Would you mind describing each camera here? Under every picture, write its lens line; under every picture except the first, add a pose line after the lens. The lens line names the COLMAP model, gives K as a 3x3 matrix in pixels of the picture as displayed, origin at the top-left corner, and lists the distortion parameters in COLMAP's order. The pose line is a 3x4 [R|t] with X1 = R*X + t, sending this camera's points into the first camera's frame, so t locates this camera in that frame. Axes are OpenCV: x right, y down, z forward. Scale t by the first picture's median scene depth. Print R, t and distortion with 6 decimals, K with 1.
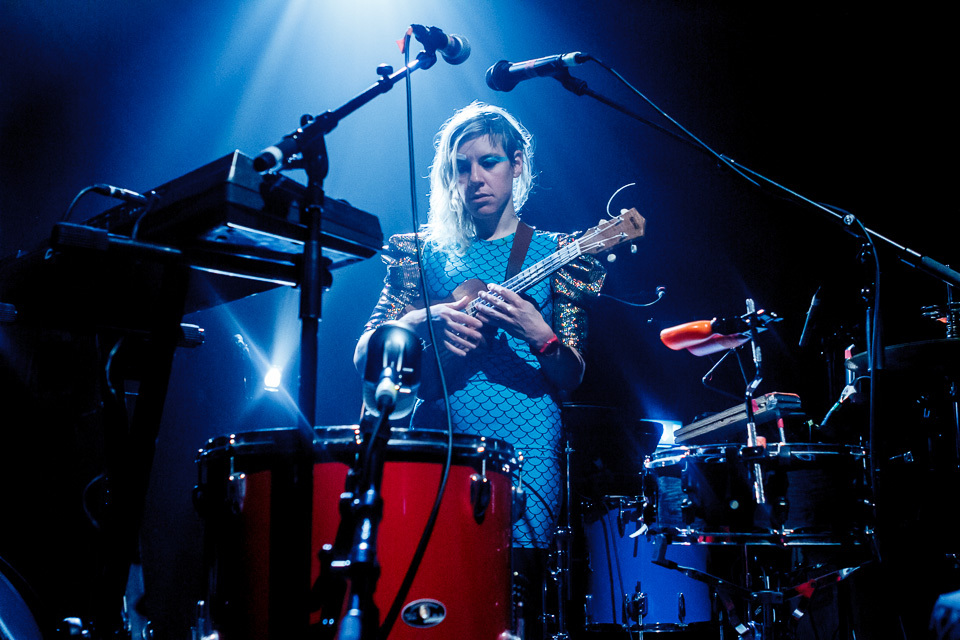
lens RADIAL K [[1241.2, 0, 482.0], [0, 1241.2, 323.1], [0, 0, 1]] dist [-0.076457, 0.000000]
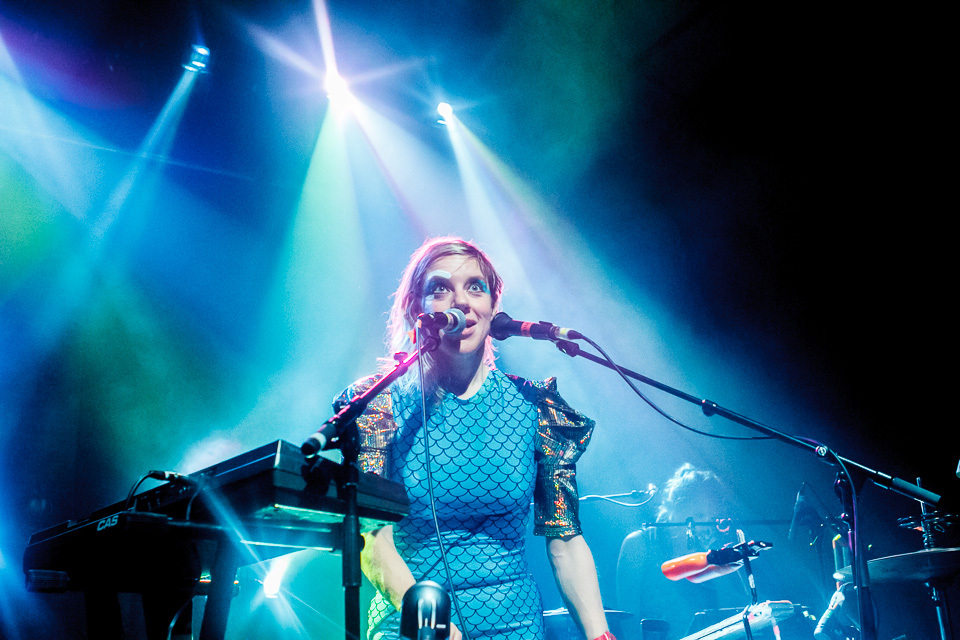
lens RADIAL K [[1241.2, 0, 481.0], [0, 1241.2, 322.7], [0, 0, 1]] dist [-0.076457, 0.000000]
pose [[0.998267, -0.054899, 0.021183, -0.030357], [0.057342, 0.988380, -0.140776, -0.068337], [-0.013209, 0.141746, 0.989815, -0.126228]]
